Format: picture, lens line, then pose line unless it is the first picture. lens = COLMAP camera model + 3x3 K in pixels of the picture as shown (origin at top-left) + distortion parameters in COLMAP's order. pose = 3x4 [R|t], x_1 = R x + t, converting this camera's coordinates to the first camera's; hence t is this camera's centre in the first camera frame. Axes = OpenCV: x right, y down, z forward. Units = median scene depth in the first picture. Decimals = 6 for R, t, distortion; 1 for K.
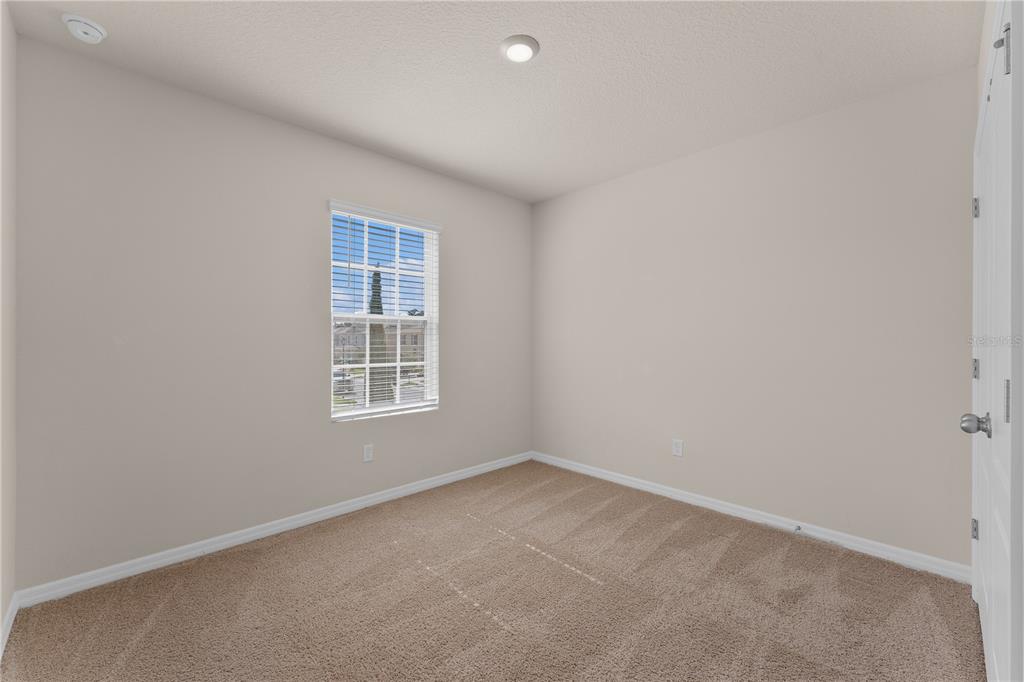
lens RADIAL K [[419.2, 0, 514.8], [0, 419.2, 341.1], [0, 0, 1]] dist [0.013859, 0.000961]
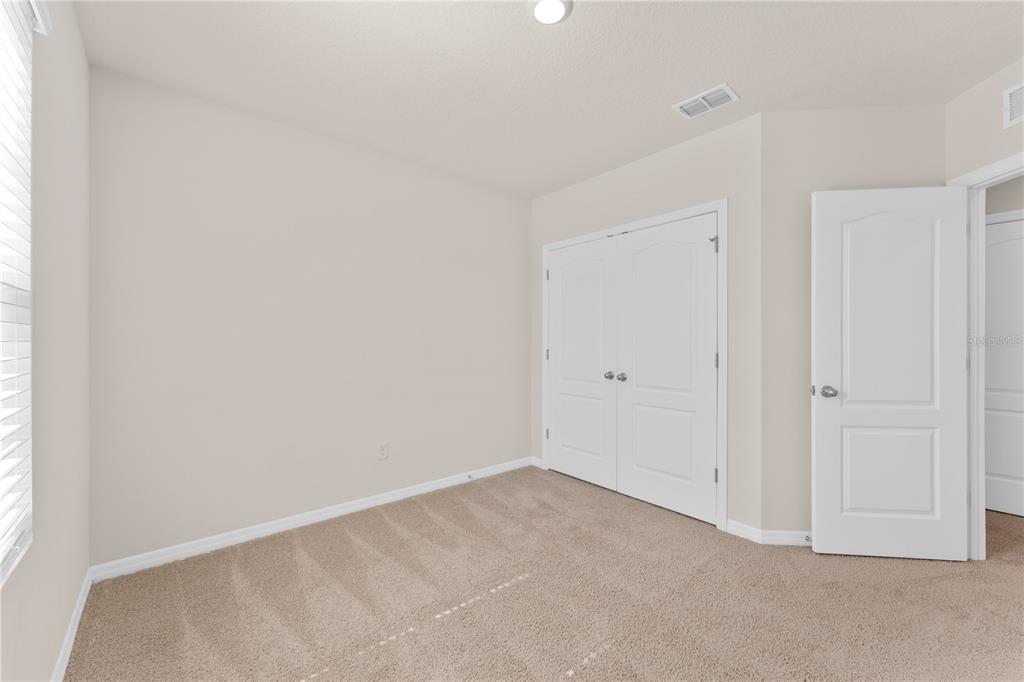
lens RADIAL K [[419.2, 0, 521.4], [0, 419.2, 335.7], [0, 0, 1]] dist [0.013859, 0.000961]
pose [[0.075830, 0.006327, 0.997101, -0.650100], [0.011709, 0.999905, -0.007236, 0.016295], [-0.997052, 0.012224, 0.075748, 0.769092]]
